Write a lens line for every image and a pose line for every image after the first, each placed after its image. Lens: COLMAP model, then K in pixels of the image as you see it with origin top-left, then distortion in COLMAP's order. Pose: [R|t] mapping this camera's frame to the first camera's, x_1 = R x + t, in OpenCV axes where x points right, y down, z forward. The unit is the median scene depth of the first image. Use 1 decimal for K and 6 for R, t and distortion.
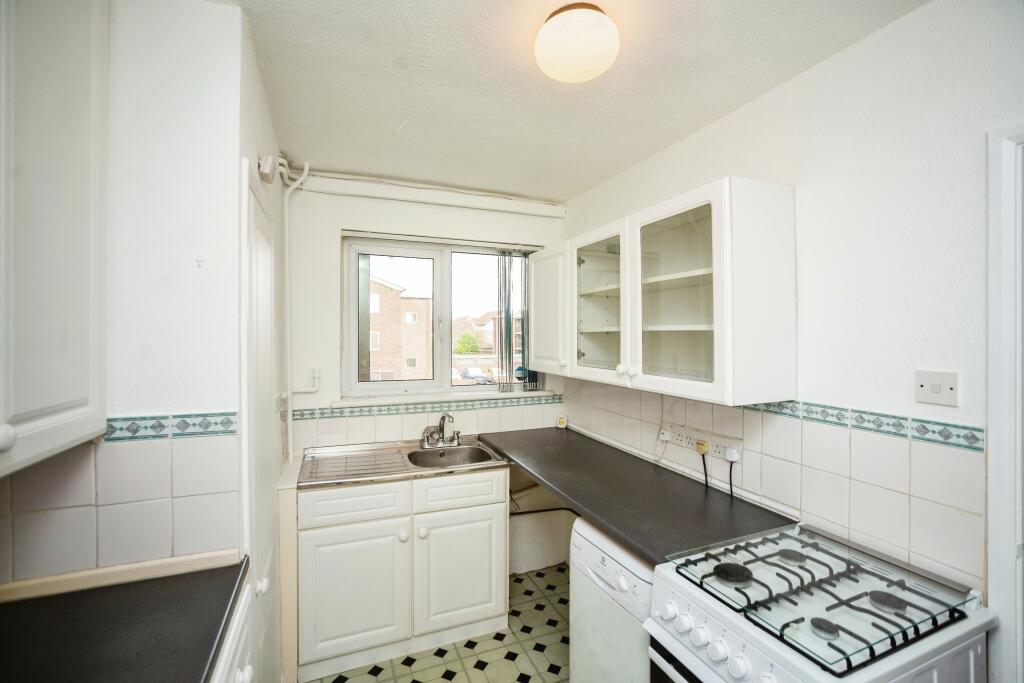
lens RADIAL K [[448.4, 0, 507.8], [0, 448.4, 333.4], [0, 0, 1]] dist [-0.016538, 0.000181]
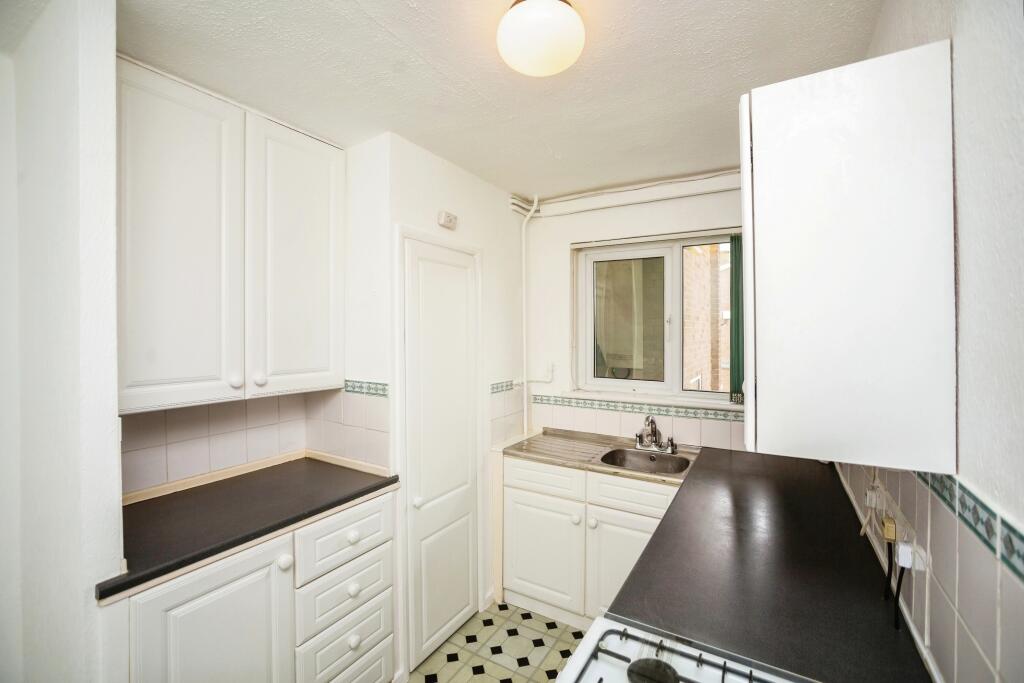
lens RADIAL K [[448.4, 0, 507.8], [0, 448.4, 333.4], [0, 0, 1]] dist [-0.016538, 0.000181]
pose [[0.605871, 0.001599, -0.795561, 0.480310], [0.001517, 0.999994, 0.003166, -0.005260], [0.795561, -0.003125, 0.605865, 0.181947]]
